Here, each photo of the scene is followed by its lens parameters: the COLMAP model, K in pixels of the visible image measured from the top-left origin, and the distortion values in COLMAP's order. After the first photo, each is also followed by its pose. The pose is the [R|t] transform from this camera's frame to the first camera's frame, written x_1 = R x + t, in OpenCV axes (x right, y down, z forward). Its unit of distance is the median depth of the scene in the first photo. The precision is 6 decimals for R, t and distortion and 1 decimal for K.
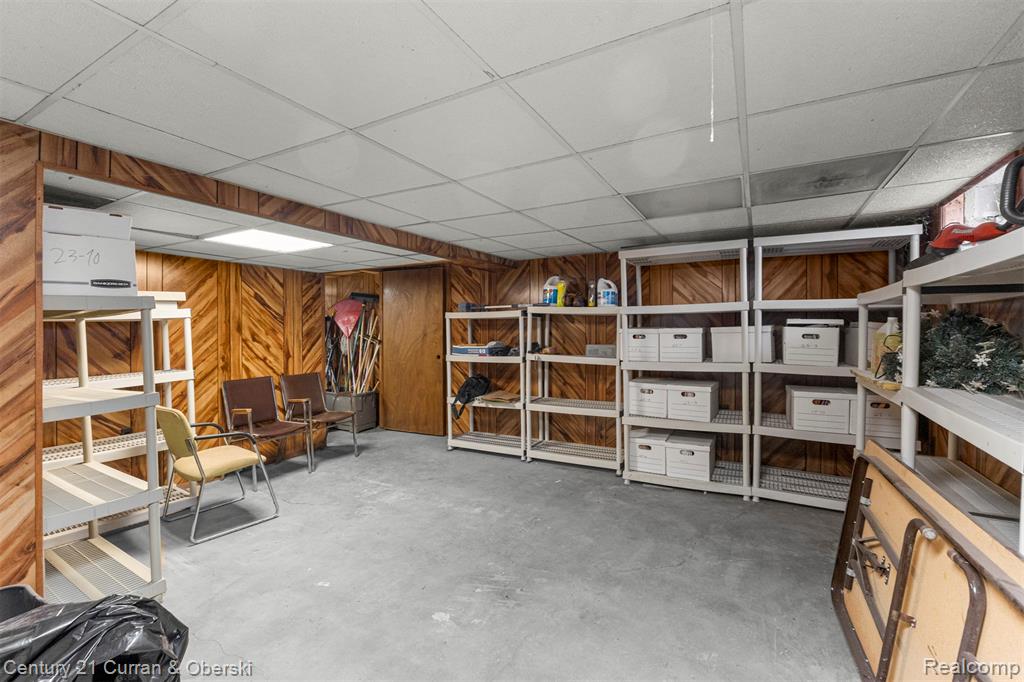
lens RADIAL K [[442.2, 0, 506.4], [0, 442.2, 336.3], [0, 0, 1]] dist [-0.021231, 0.001822]
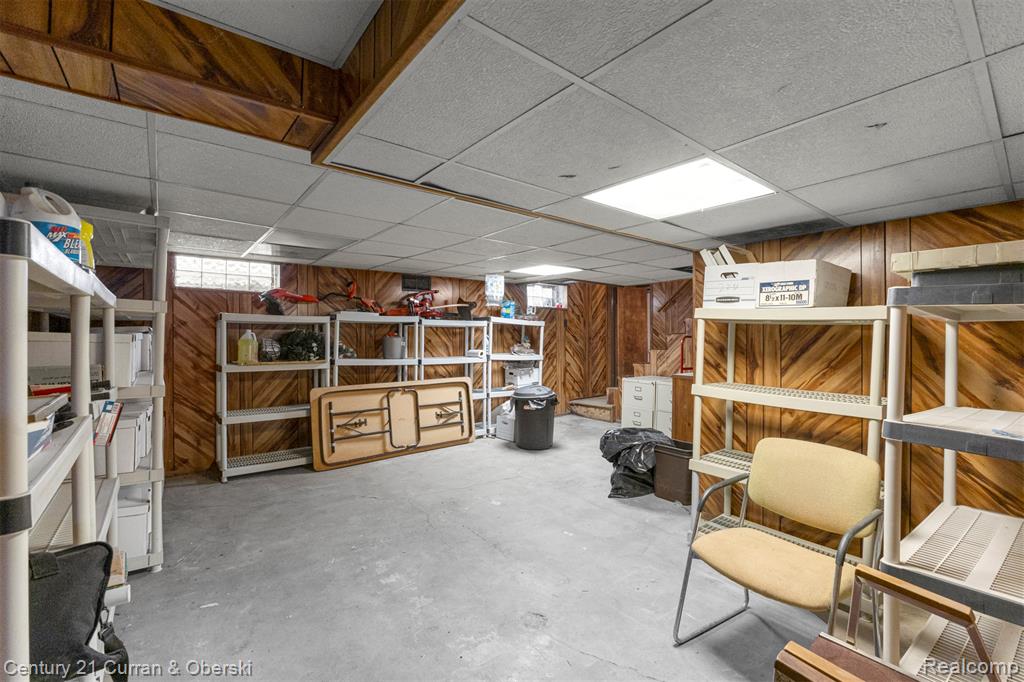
lens RADIAL K [[442.2, 0, 509.4], [0, 442.2, 339.0], [0, 0, 1]] dist [-0.021231, 0.001822]
pose [[-0.927932, 0.000419, 0.372750, -0.555525], [0.007536, 0.999816, 0.017637, -0.025034], [-0.372674, 0.019175, -0.927764, 1.695468]]
